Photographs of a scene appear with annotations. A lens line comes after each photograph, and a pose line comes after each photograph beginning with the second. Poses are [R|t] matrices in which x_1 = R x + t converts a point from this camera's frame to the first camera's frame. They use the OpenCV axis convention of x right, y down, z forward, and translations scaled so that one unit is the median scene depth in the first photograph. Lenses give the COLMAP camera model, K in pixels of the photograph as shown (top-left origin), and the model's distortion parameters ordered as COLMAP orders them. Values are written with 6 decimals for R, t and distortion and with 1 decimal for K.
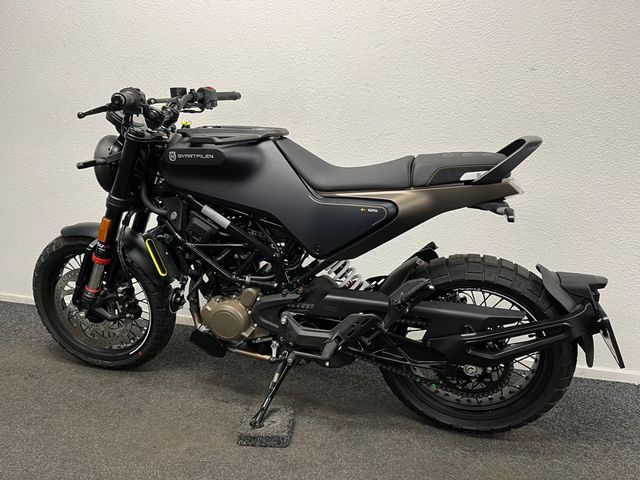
lens RADIAL K [[486.4, 0, 307.4], [0, 486.4, 242.9], [0, 0, 1]] dist [0.061261, -0.003762]
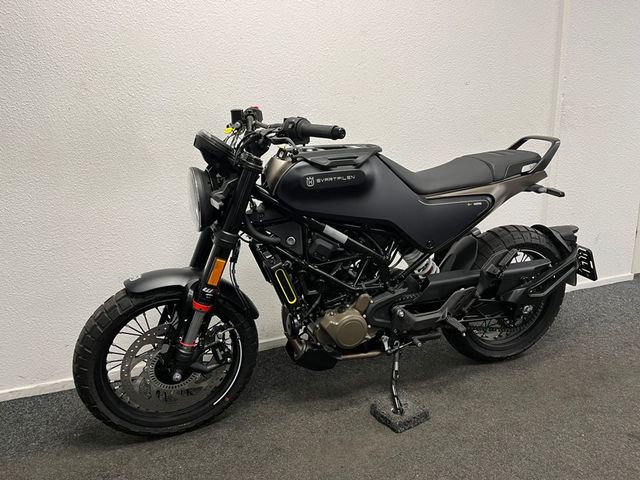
lens RADIAL K [[490.9, 0, 320.0], [0, 490.9, 240.0], [0, 0, 1]] dist [0.089807, -0.119918]
pose [[0.812571, -0.188529, 0.551531, -0.775219], [0.183167, 0.980901, 0.065440, -0.113072], [-0.553334, 0.047848, 0.831584, 0.144183]]
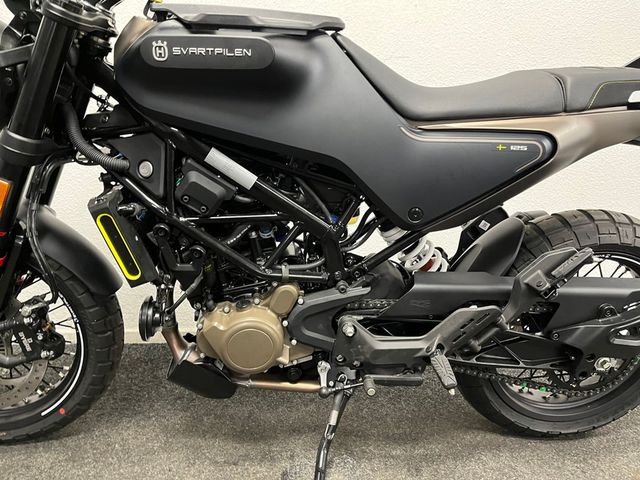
lens RADIAL K [[490.9, 0, 320.0], [0, 490.9, 240.0], [0, 0, 1]] dist [0.089807, -0.119918]
pose [[0.932832, -0.074896, 0.352443, -0.294463], [0.053583, 0.996117, 0.069860, -0.005342], [-0.356306, -0.046282, 0.933222, 0.406682]]
